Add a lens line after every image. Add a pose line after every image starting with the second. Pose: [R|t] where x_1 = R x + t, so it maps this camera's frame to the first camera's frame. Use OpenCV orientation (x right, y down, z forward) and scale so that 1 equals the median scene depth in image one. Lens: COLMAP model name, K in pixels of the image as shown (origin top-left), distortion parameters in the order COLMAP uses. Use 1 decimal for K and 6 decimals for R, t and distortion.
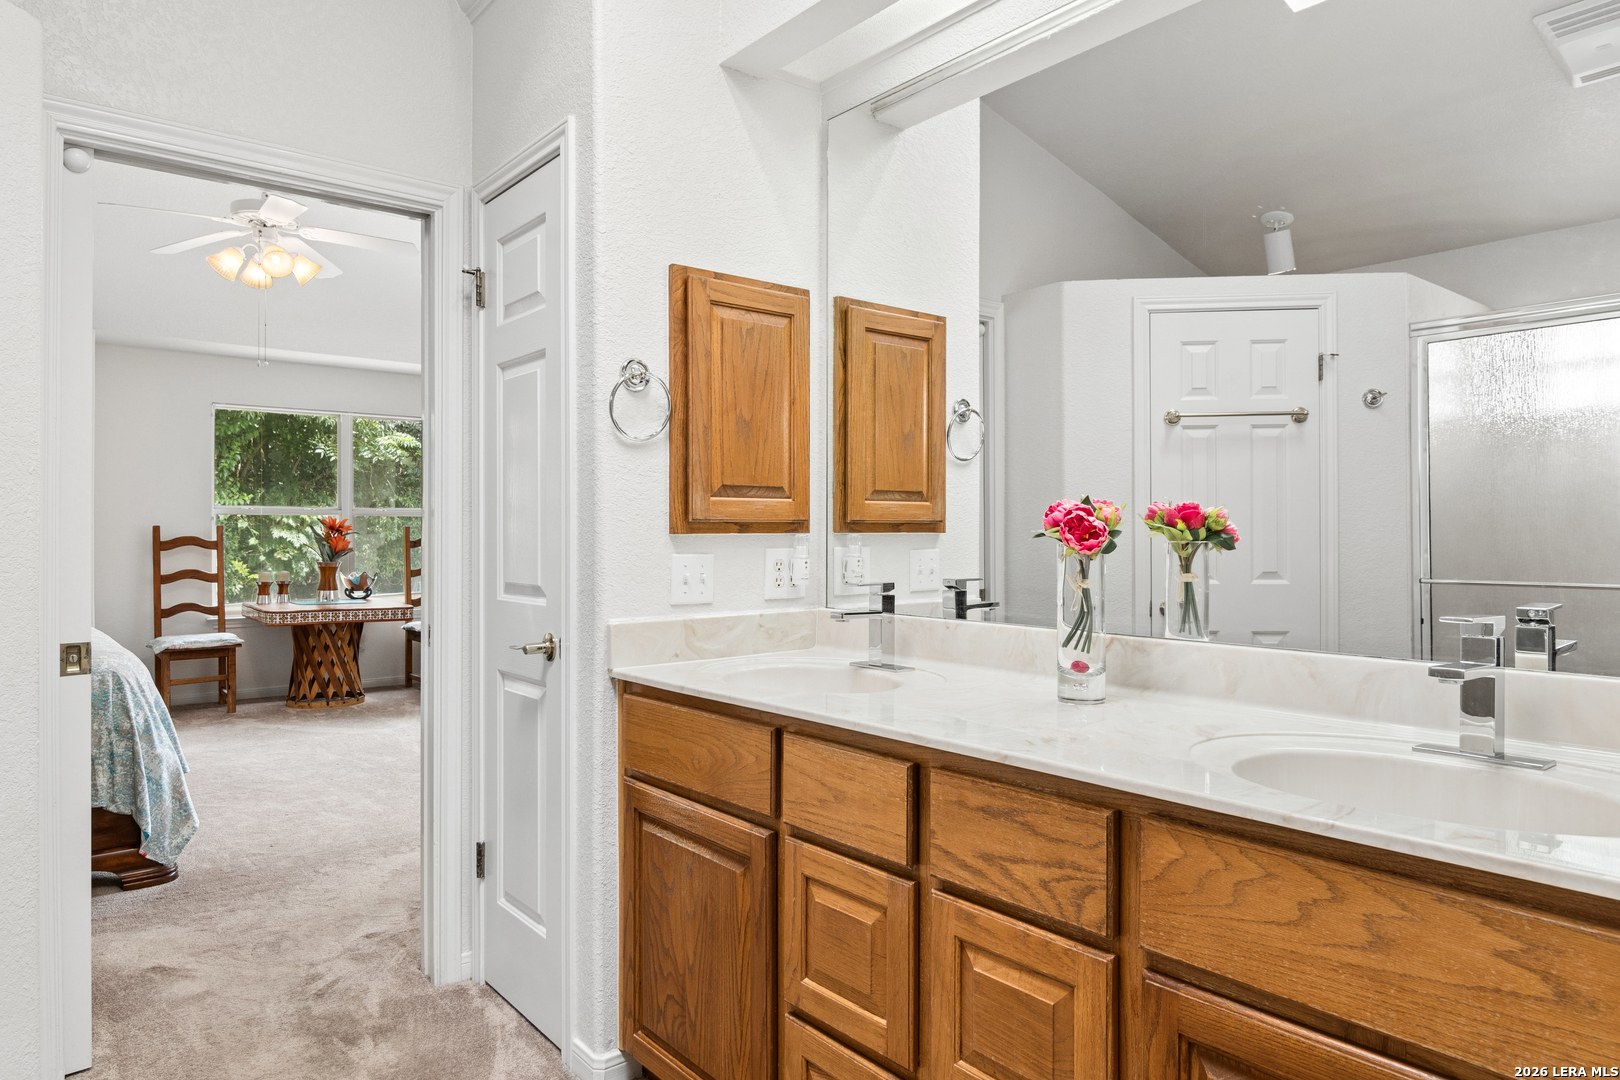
lens RADIAL K [[1007.7, 0, 805.1], [0, 1007.7, 530.9], [0, 0, 1]] dist [0.001187, 0.000875]
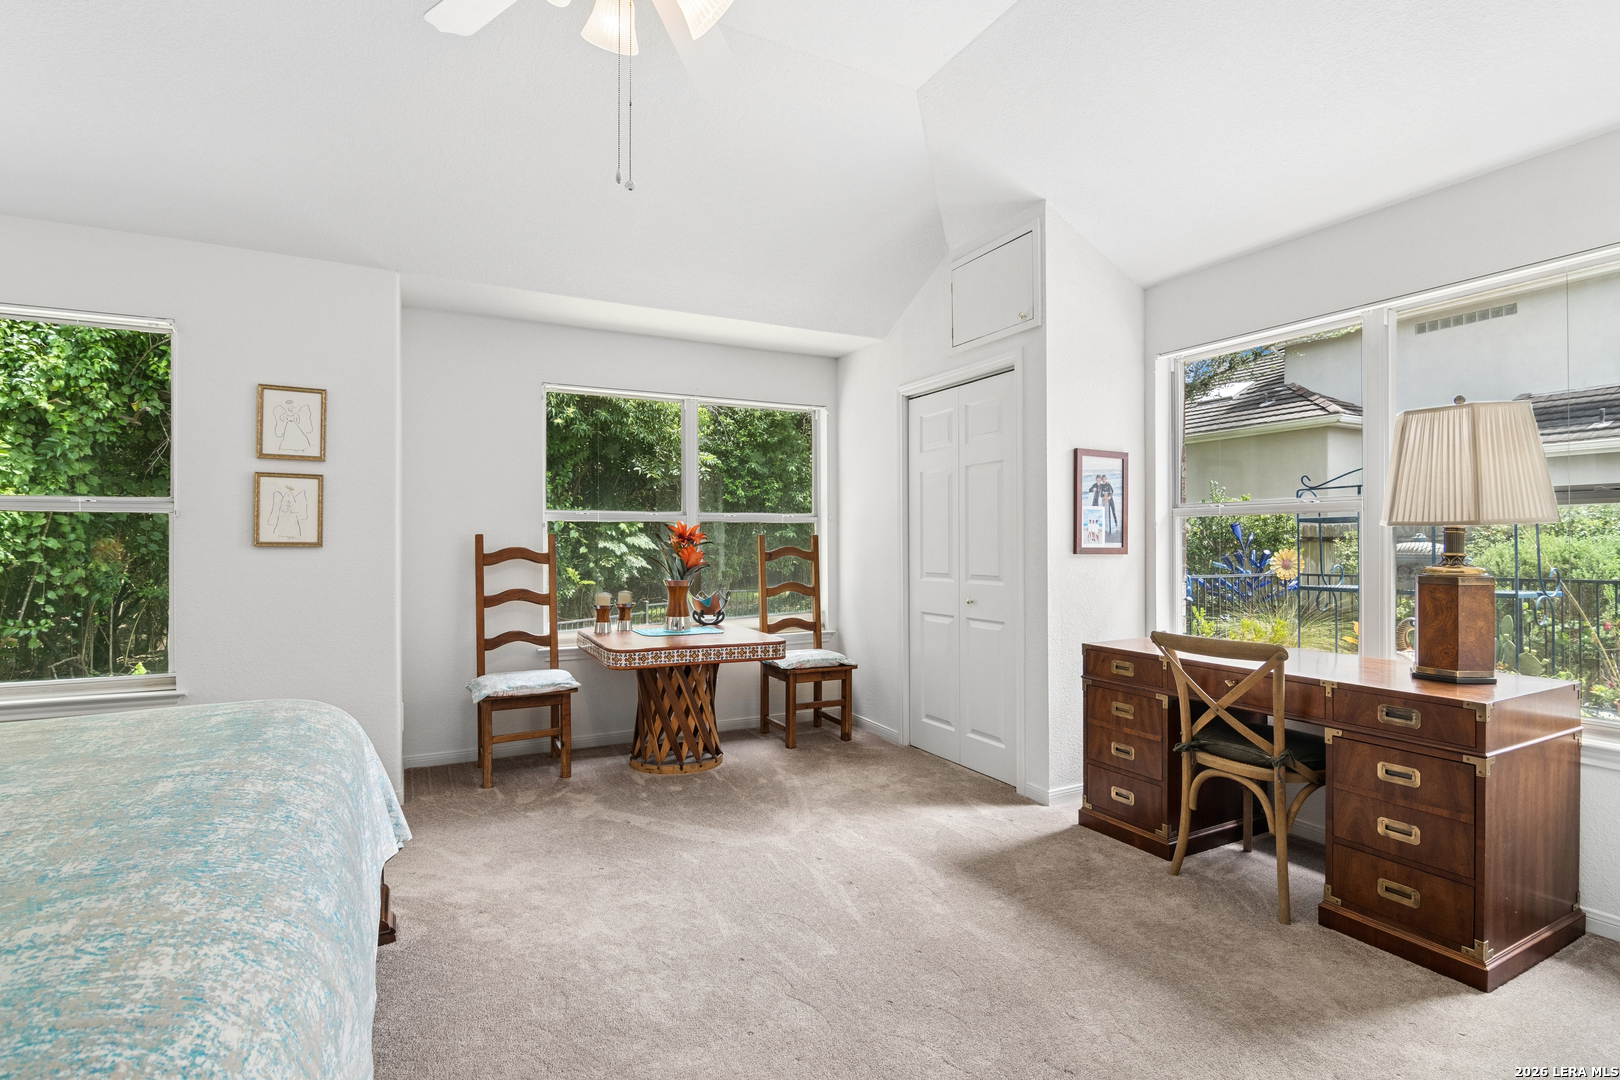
lens RADIAL K [[779.0, 0, 815.4], [0, 779.0, 543.8], [0, 0, 1]] dist [-0.001840, -0.001733]
pose [[0.978613, -0.002427, -0.205696, -0.247746], [0.003356, 0.999986, 0.004167, 0.000708], [0.205683, -0.004768, 0.978607, 0.436776]]
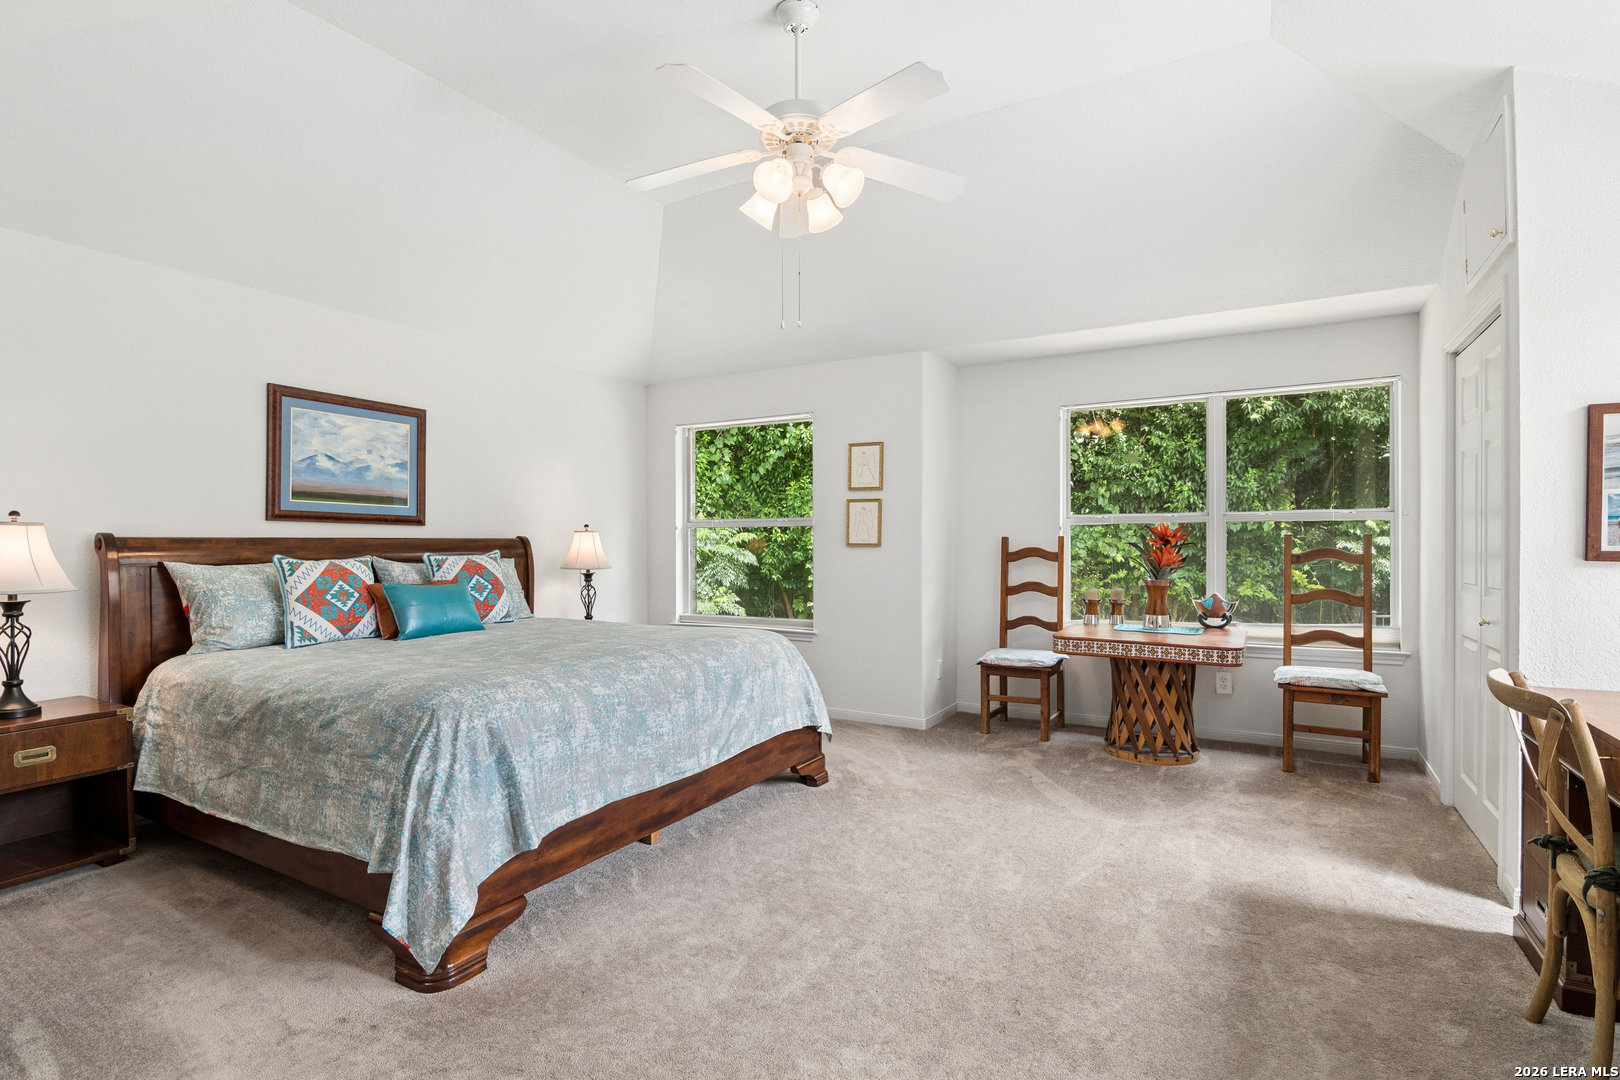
lens RADIAL K [[779.0, 0, 812.0], [0, 779.0, 543.7], [0, 0, 1]] dist [-0.001840, -0.001733]
pose [[0.357791, -0.002005, -0.933799, 0.012264], [0.004203, 0.999991, -0.000537, 0.001219], [0.933792, -0.003733, 0.357796, 0.524564]]
